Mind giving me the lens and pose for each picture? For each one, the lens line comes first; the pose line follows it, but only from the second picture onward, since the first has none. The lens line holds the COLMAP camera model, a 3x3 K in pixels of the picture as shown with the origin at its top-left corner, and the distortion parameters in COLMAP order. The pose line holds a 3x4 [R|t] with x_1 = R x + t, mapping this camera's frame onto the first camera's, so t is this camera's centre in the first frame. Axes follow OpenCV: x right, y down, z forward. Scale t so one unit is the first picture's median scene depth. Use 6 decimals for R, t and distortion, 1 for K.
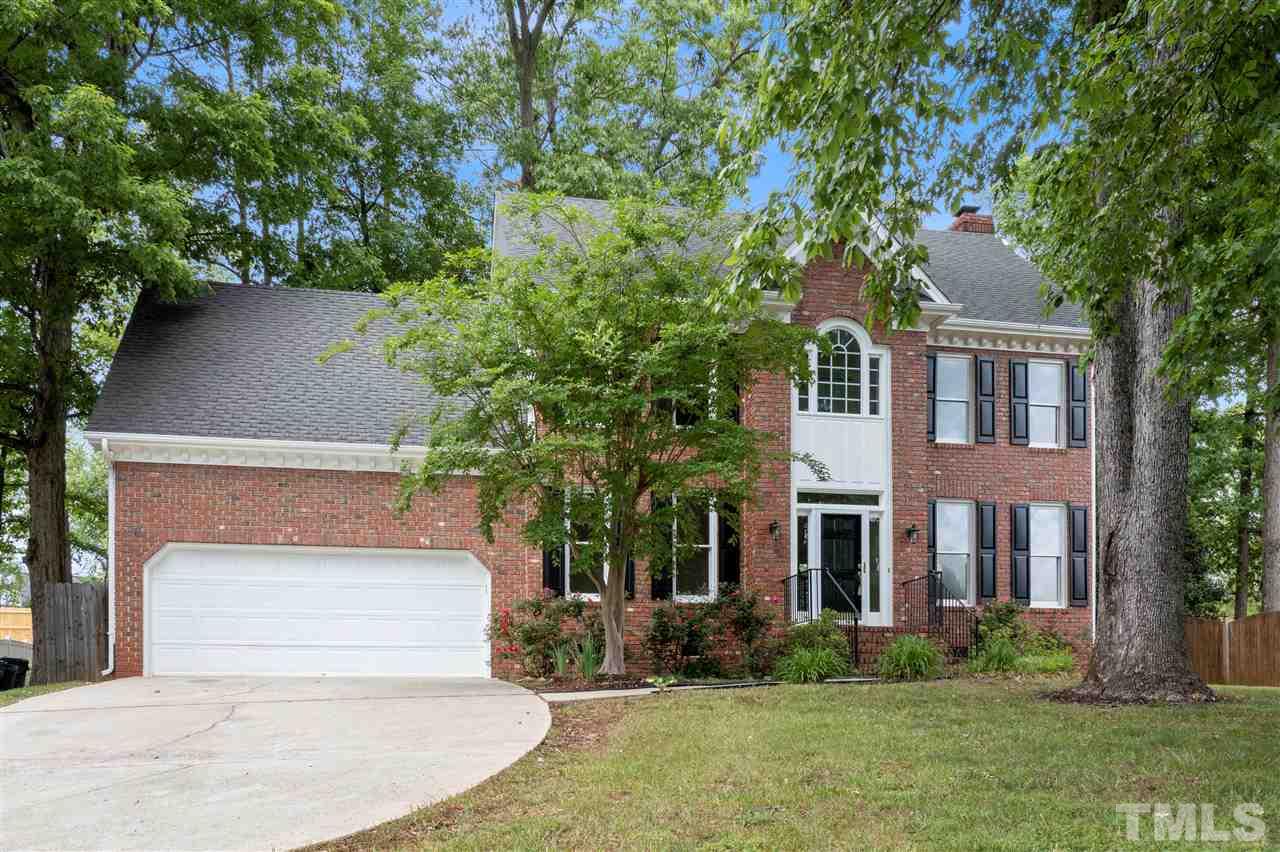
lens RADIAL K [[1041.3, 0, 638.4], [0, 1041.3, 407.2], [0, 0, 1]] dist [0.009597, 0.003333]
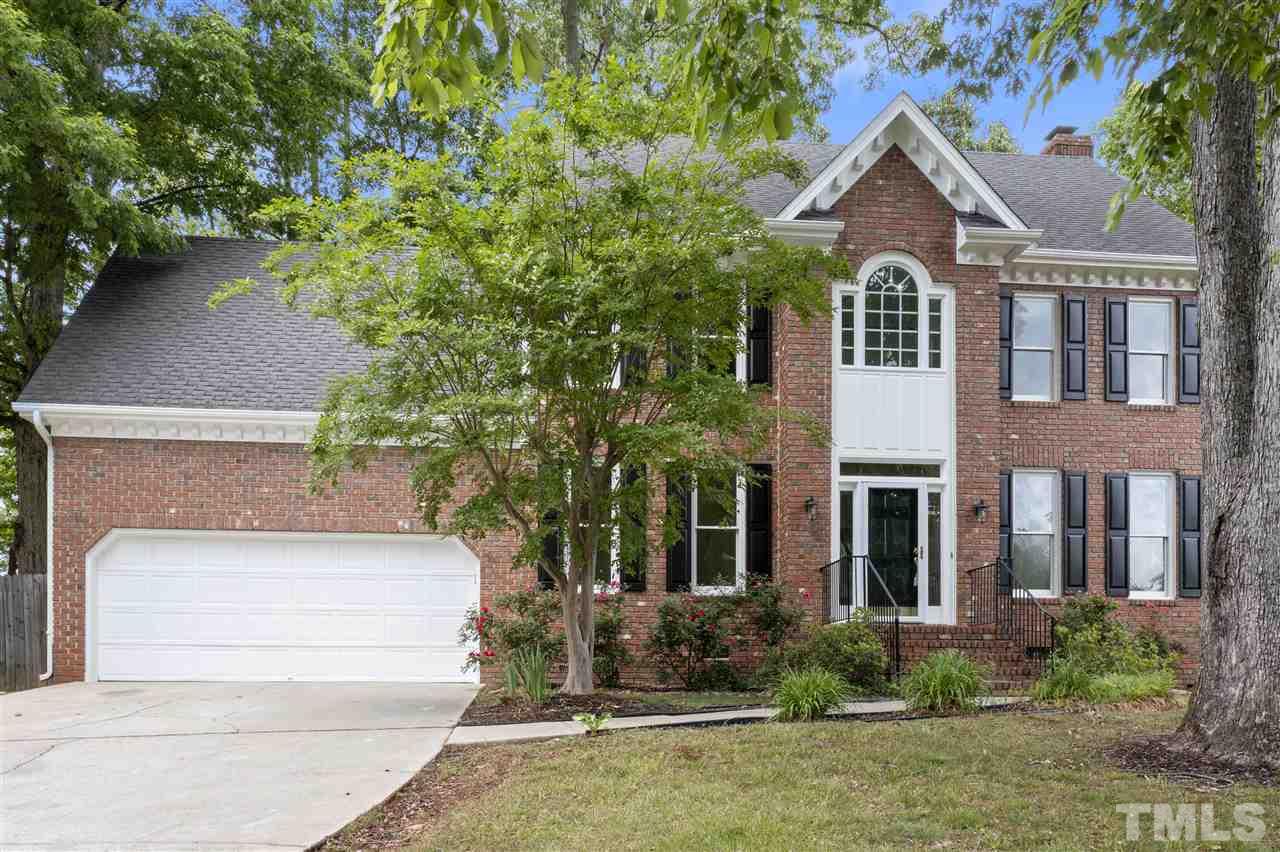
lens RADIAL K [[1099.1, 0, 640.6], [0, 1099.1, 417.5], [0, 0, 1]] dist [0.009402, -0.000593]
pose [[0.997303, -0.015136, -0.071823, 0.056578], [0.017885, 0.999126, 0.037792, 0.009558], [0.071188, -0.038975, 0.996701, 0.113945]]
